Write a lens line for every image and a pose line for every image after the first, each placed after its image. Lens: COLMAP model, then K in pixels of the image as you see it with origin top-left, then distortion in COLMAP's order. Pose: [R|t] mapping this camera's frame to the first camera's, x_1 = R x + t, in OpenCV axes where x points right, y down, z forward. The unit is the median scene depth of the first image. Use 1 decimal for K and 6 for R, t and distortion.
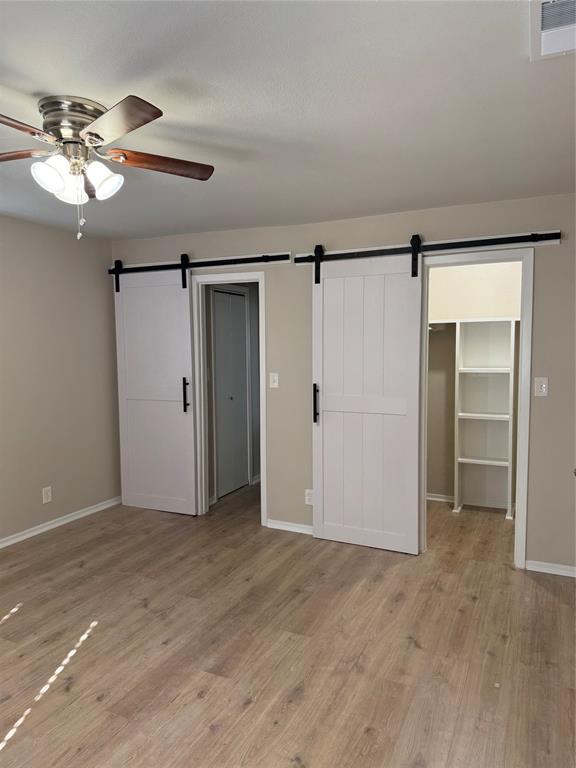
lens RADIAL K [[542.0, 0, 286.9], [0, 542.0, 382.2], [0, 0, 1]] dist [0.049938, -0.039995]
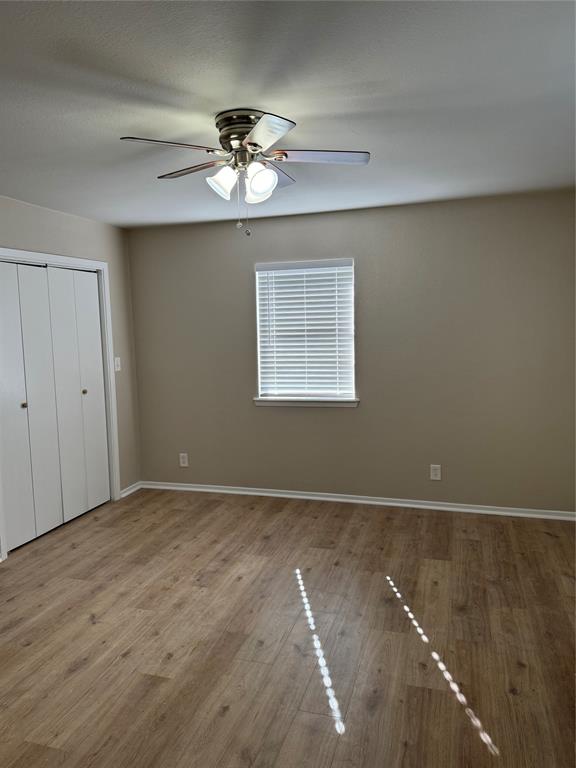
lens RADIAL K [[542.0, 0, 288.4], [0, 542.0, 383.6], [0, 0, 1]] dist [0.049938, -0.039995]
pose [[-0.989244, 0.044599, -0.139310, -0.237284], [0.019174, 0.983704, 0.178772, -0.130732], [0.145012, 0.174178, -0.973978, 1.808475]]
